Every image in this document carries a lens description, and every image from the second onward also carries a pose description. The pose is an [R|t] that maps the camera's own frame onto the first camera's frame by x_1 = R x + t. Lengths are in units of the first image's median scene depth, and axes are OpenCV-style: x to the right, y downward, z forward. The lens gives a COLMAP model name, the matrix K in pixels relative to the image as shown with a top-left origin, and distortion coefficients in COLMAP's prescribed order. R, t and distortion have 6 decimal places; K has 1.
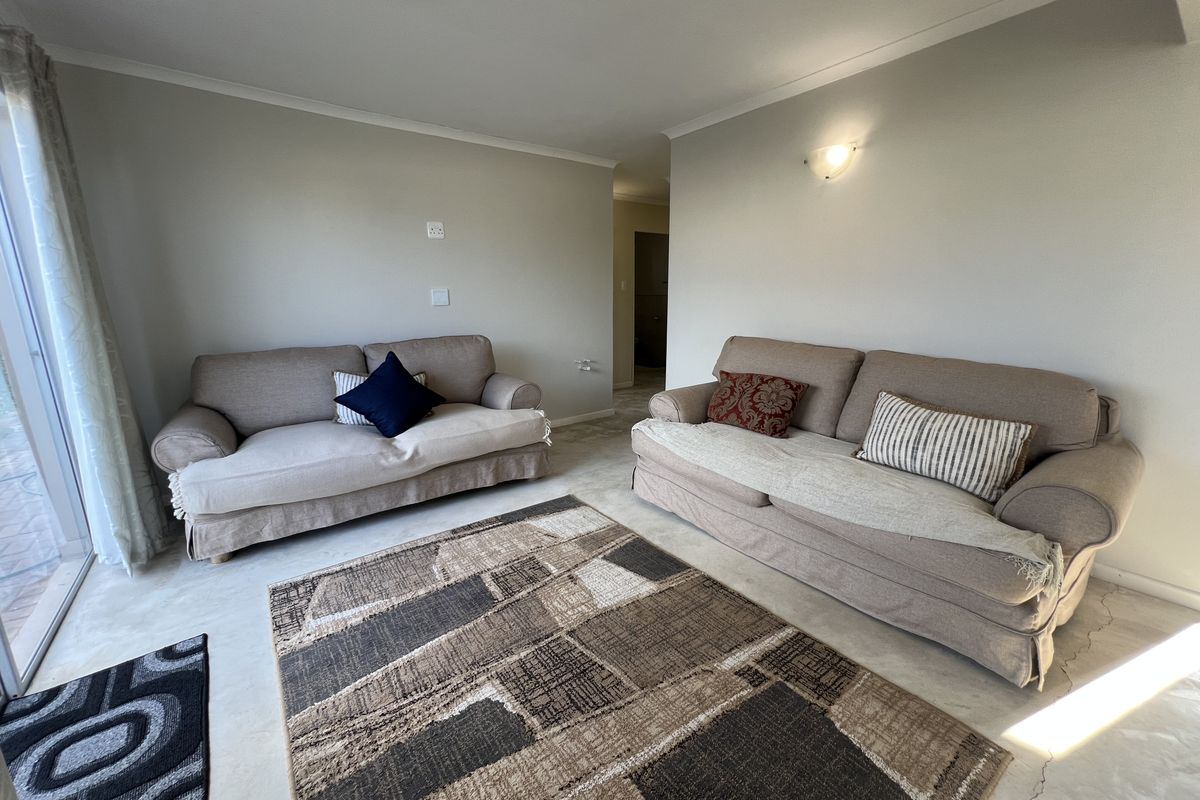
lens RADIAL K [[474.9, 0, 596.1], [0, 474.9, 402.8], [0, 0, 1]] dist [-0.001661, -0.000077]
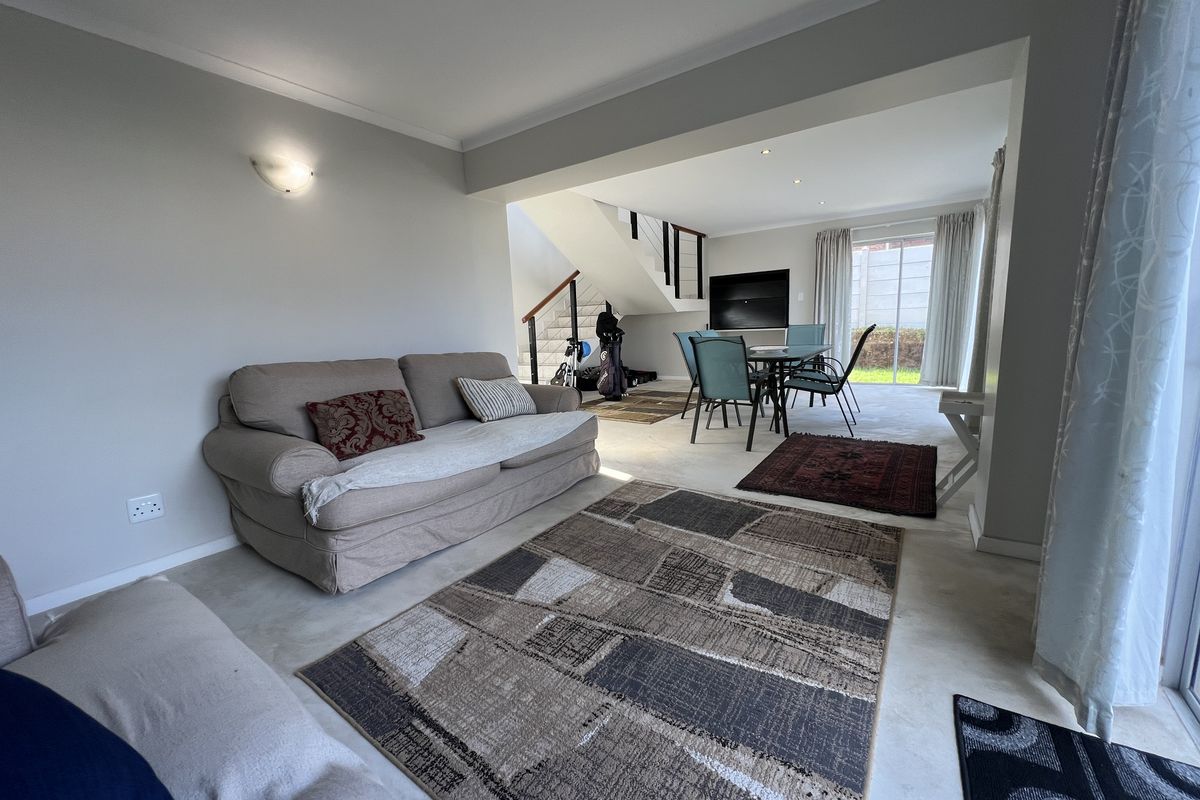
lens RADIAL K [[474.9, 0, 601.5], [0, 474.9, 402.4], [0, 0, 1]] dist [-0.001661, -0.000077]
pose [[-0.317031, -0.134620, 0.938812, -1.027069], [0.257320, 0.940536, 0.221763, -0.192387], [-0.912840, 0.311881, -0.263538, 1.247780]]
